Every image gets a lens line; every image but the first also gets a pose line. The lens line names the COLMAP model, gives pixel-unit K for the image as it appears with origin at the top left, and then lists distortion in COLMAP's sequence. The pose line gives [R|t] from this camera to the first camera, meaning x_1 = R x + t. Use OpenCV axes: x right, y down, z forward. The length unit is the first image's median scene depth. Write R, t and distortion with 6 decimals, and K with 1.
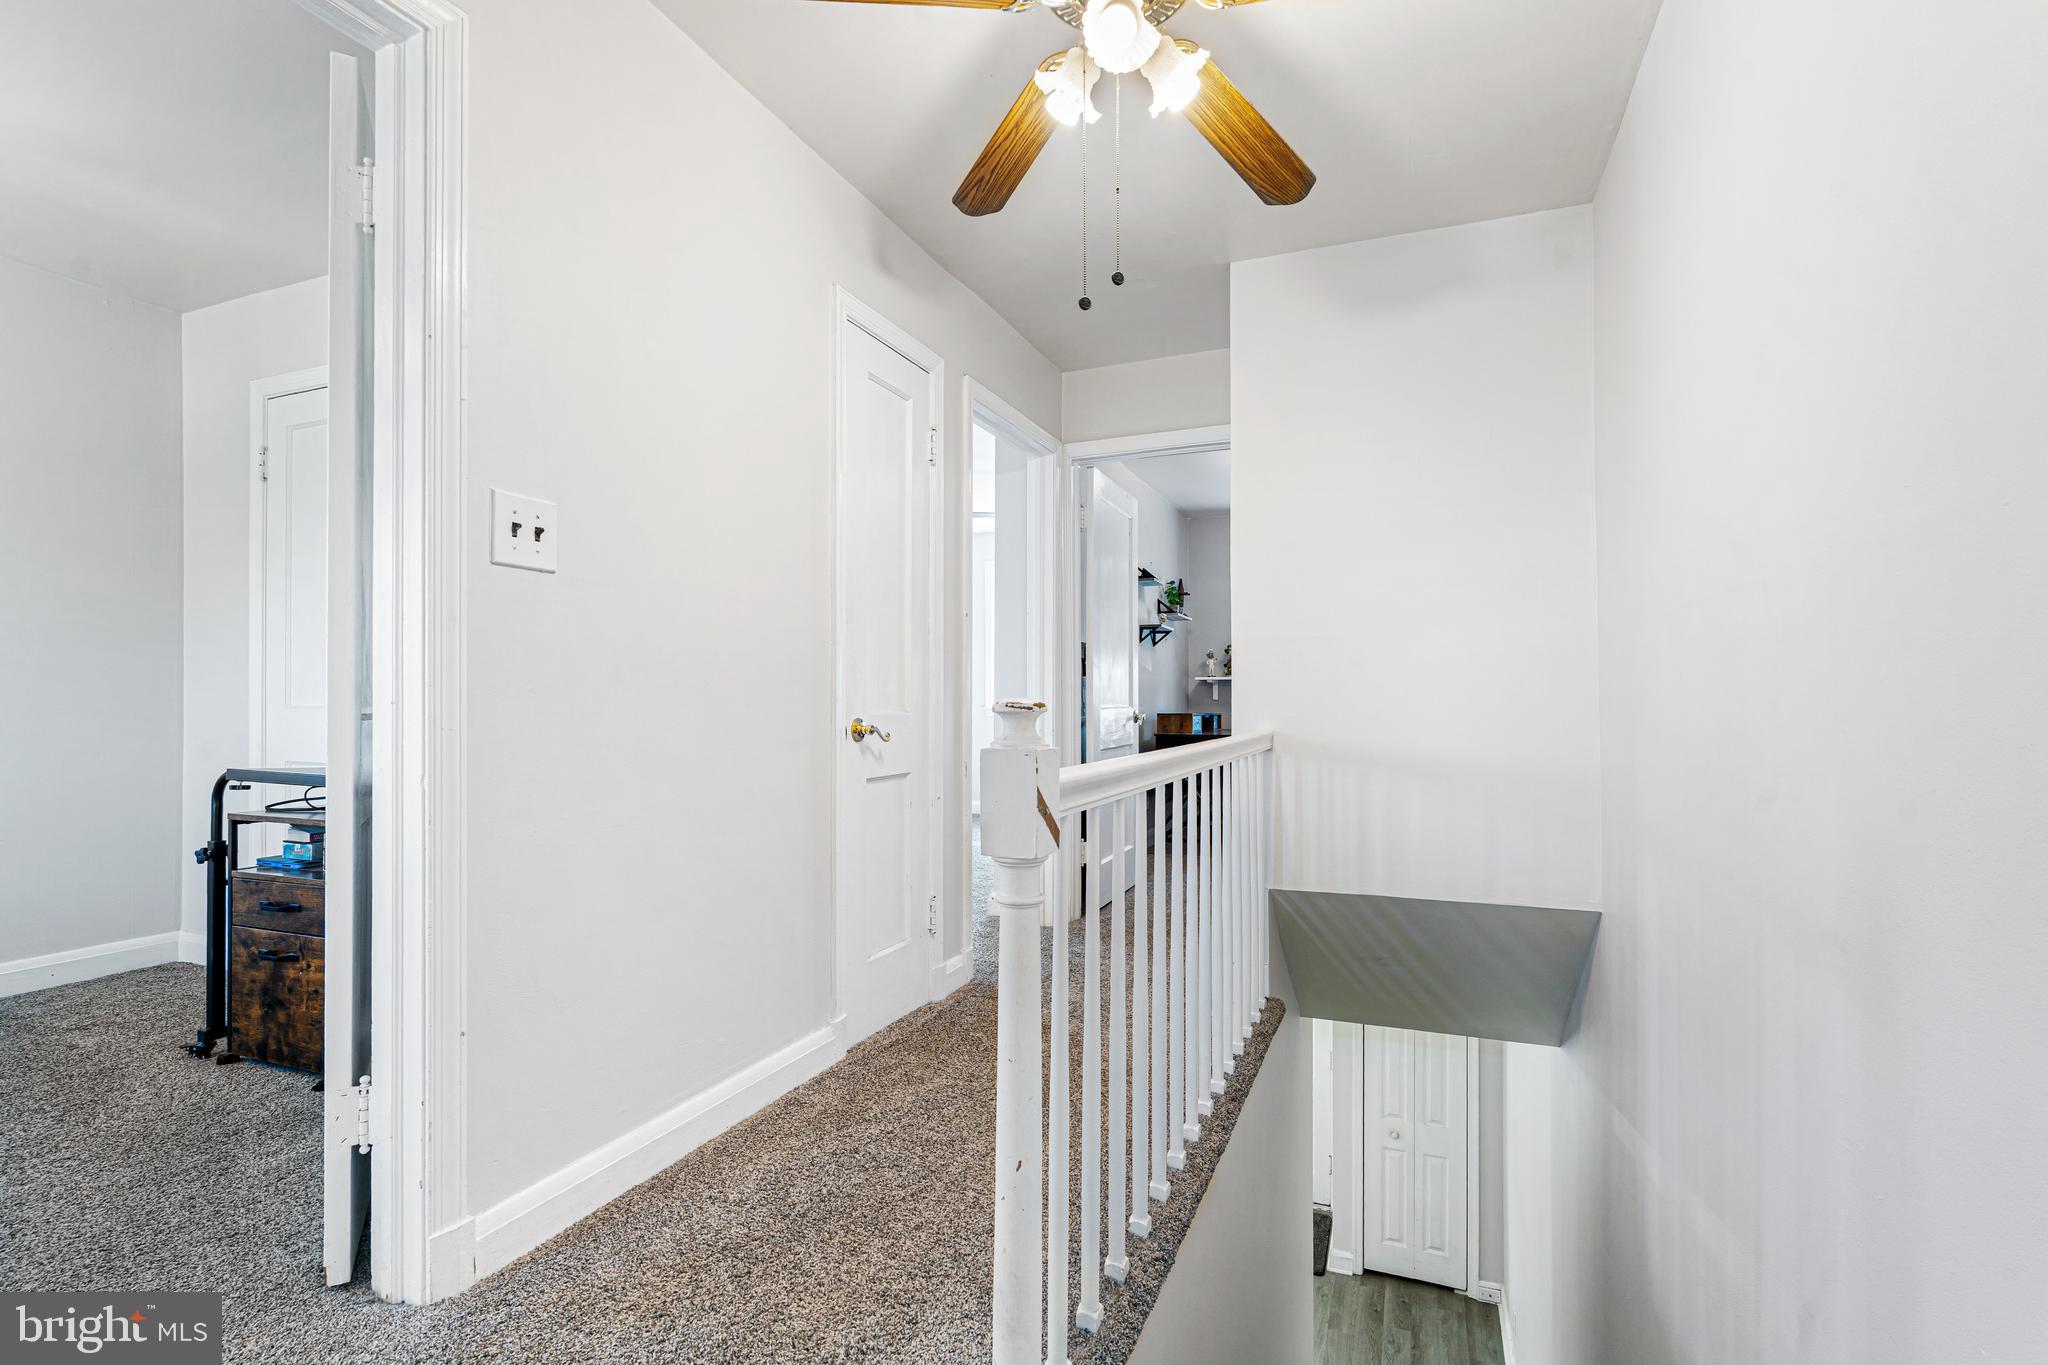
lens RADIAL K [[933.6, 0, 1021.0], [0, 933.6, 690.3], [0, 0, 1]] dist [-0.004445, -0.000083]
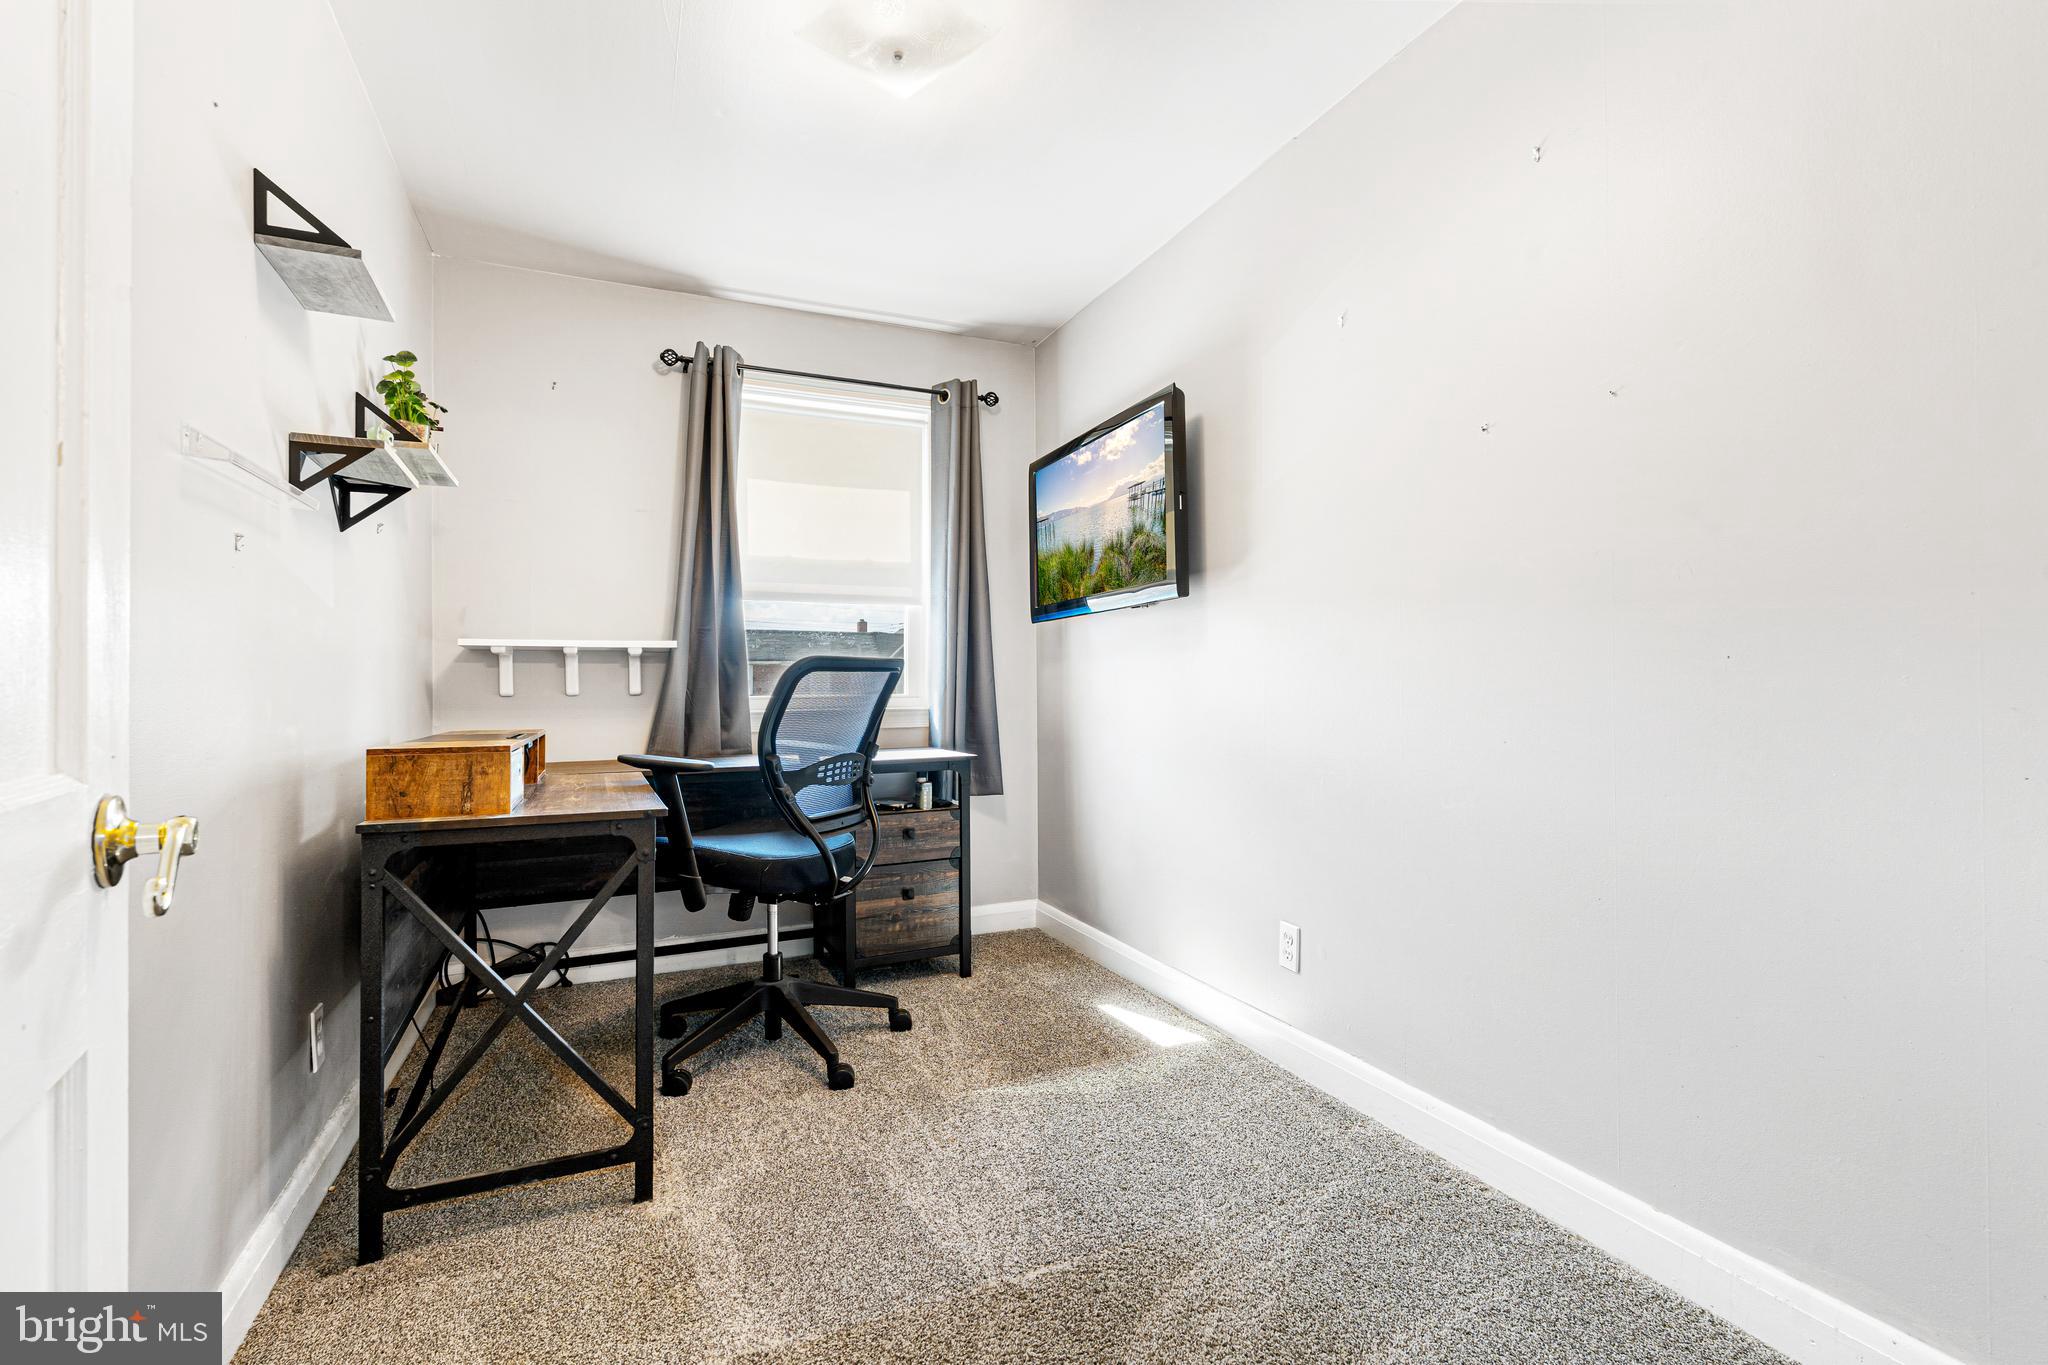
lens RADIAL K [[933.6, 0, 1024.1], [0, 933.6, 677.2], [0, 0, 1]] dist [-0.004445, -0.000083]
pose [[0.688748, 0.001215, 0.725000, 0.072786], [-0.003440, 0.999993, 0.001592, 0.001259], [-0.724992, -0.003590, 0.688748, 0.613987]]
